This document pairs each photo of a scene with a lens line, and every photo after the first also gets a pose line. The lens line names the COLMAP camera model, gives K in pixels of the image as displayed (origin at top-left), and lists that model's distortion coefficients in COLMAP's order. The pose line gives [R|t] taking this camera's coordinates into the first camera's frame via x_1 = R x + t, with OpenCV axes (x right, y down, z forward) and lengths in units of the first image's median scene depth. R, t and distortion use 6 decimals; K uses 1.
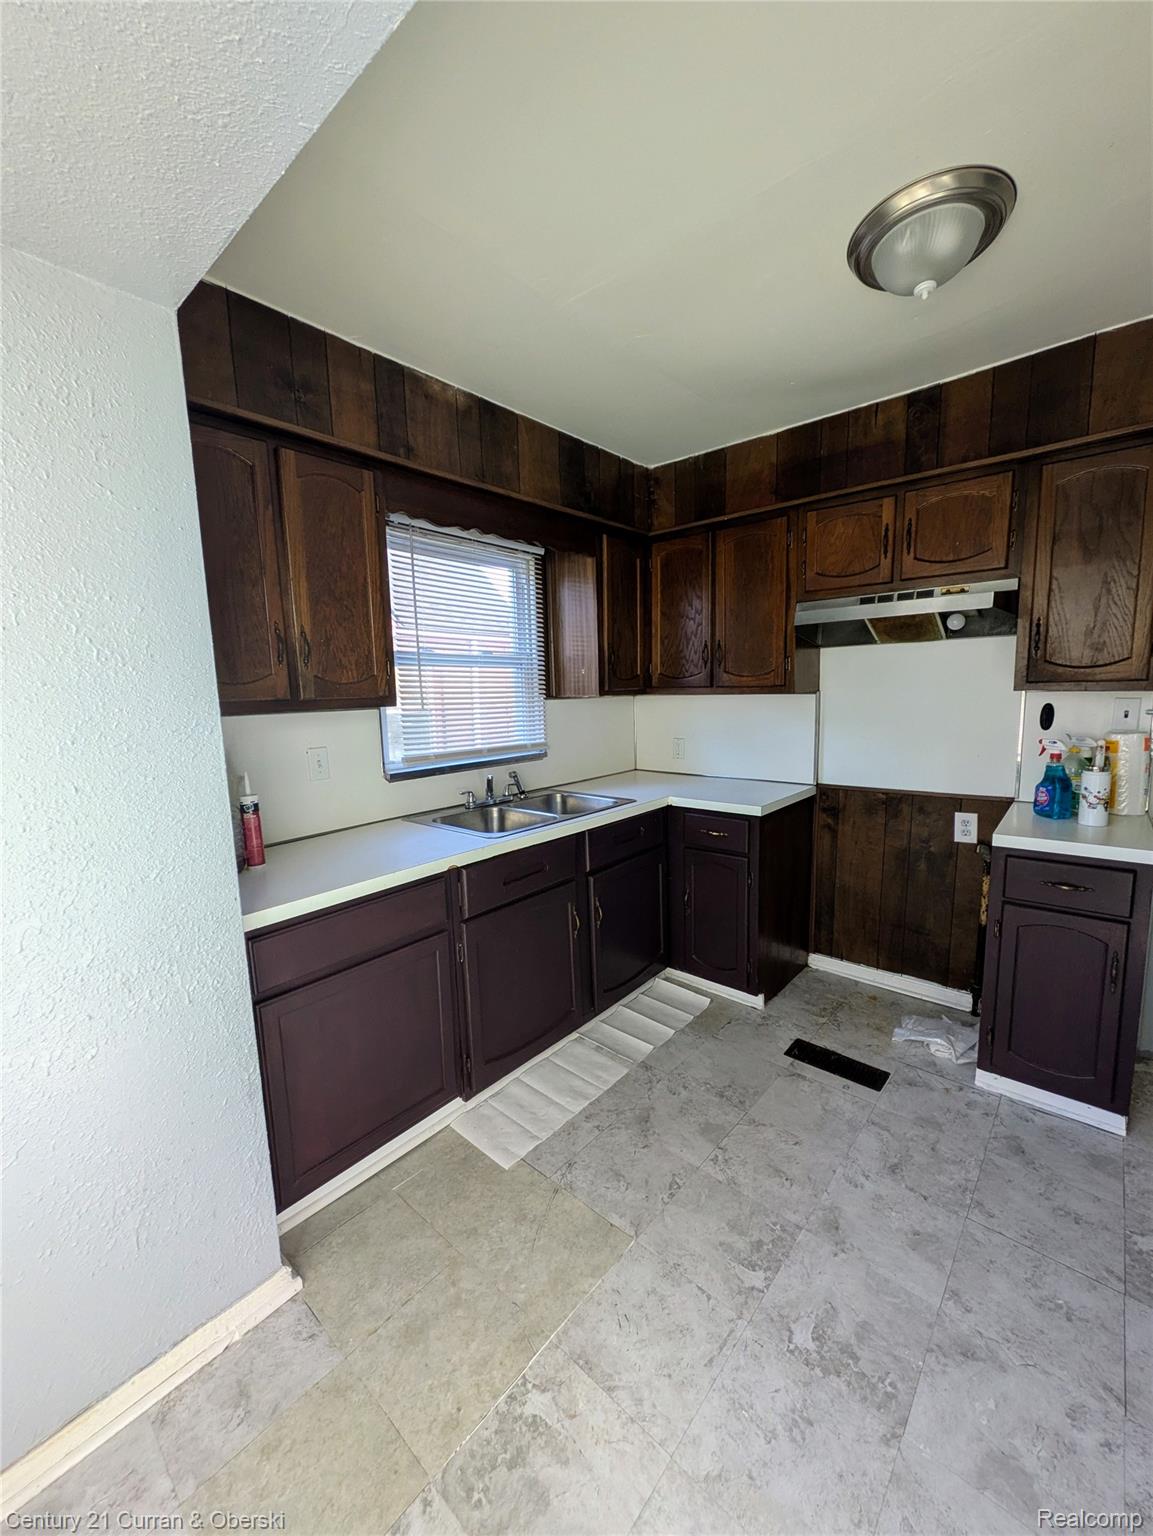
lens RADIAL K [[612.0, 0, 576.5], [0, 612.0, 768.0], [0, 0, 1]] dist [0.003330, 0.000491]
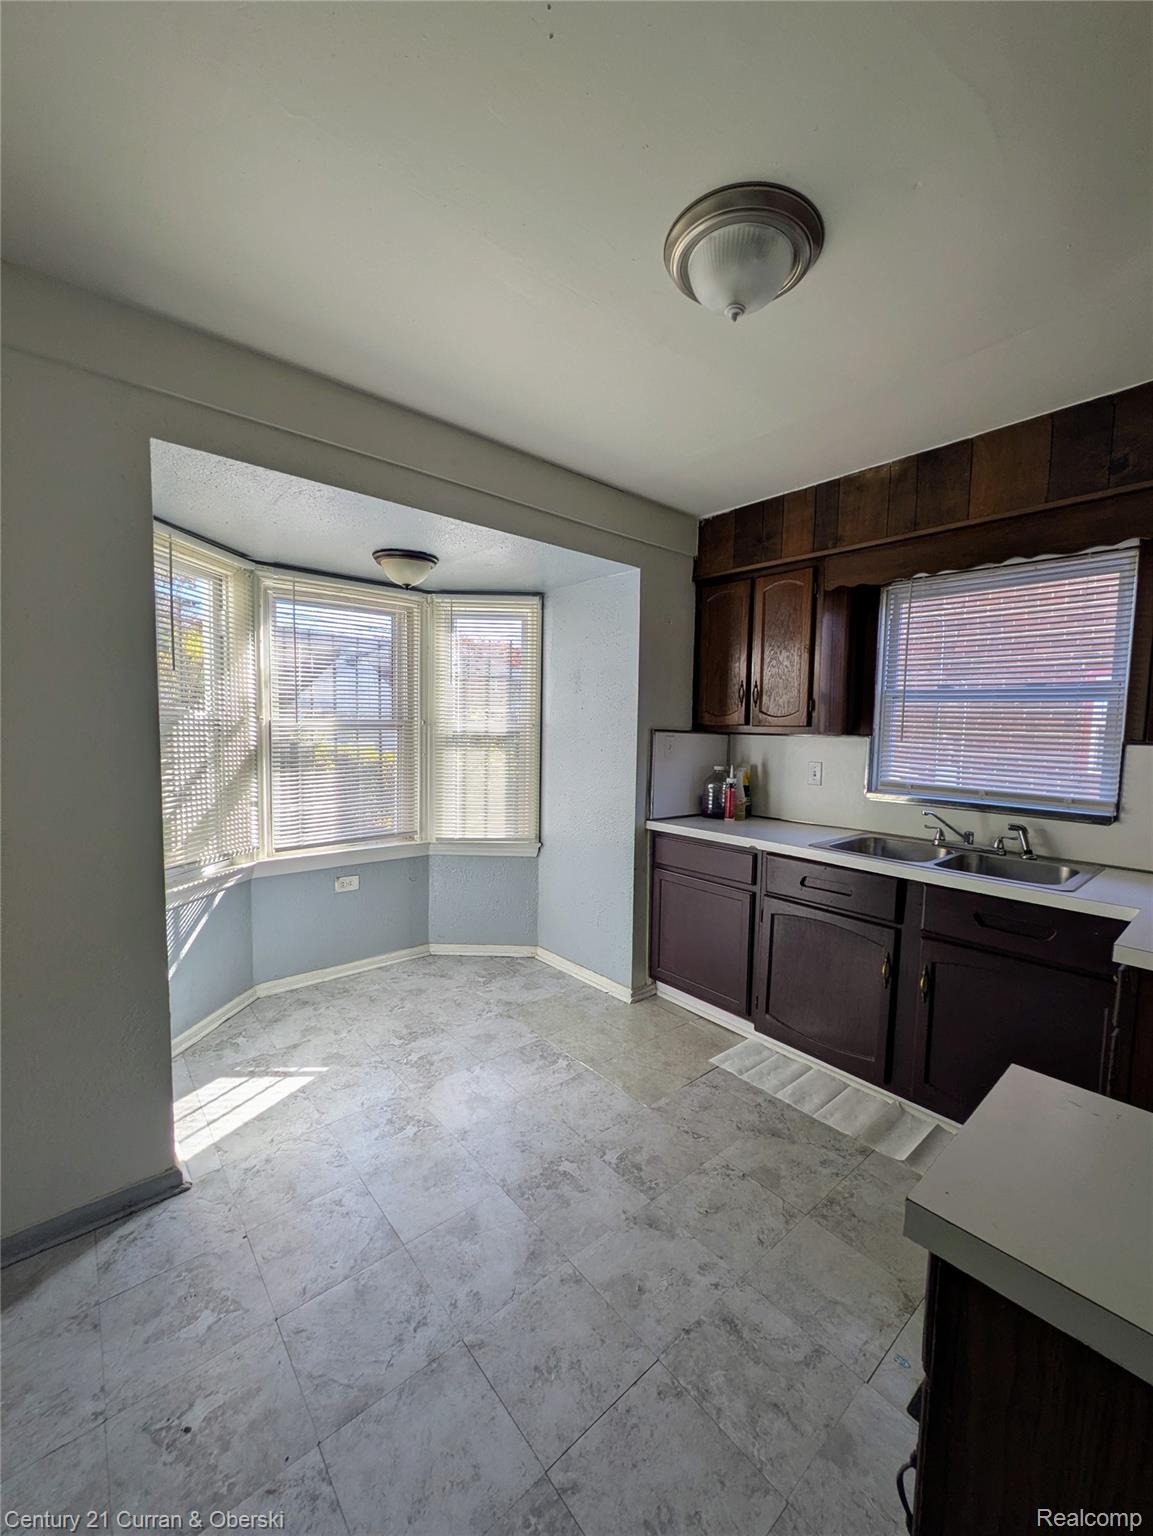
lens RADIAL K [[612.0, 0, 576.5], [0, 612.0, 768.0], [0, 0, 1]] dist [0.003330, 0.000491]
pose [[-0.148081, 0.092594, -0.984631, 1.373742], [-0.147874, 0.982342, 0.114618, -0.131453], [0.977858, 0.162574, -0.131774, 0.856568]]
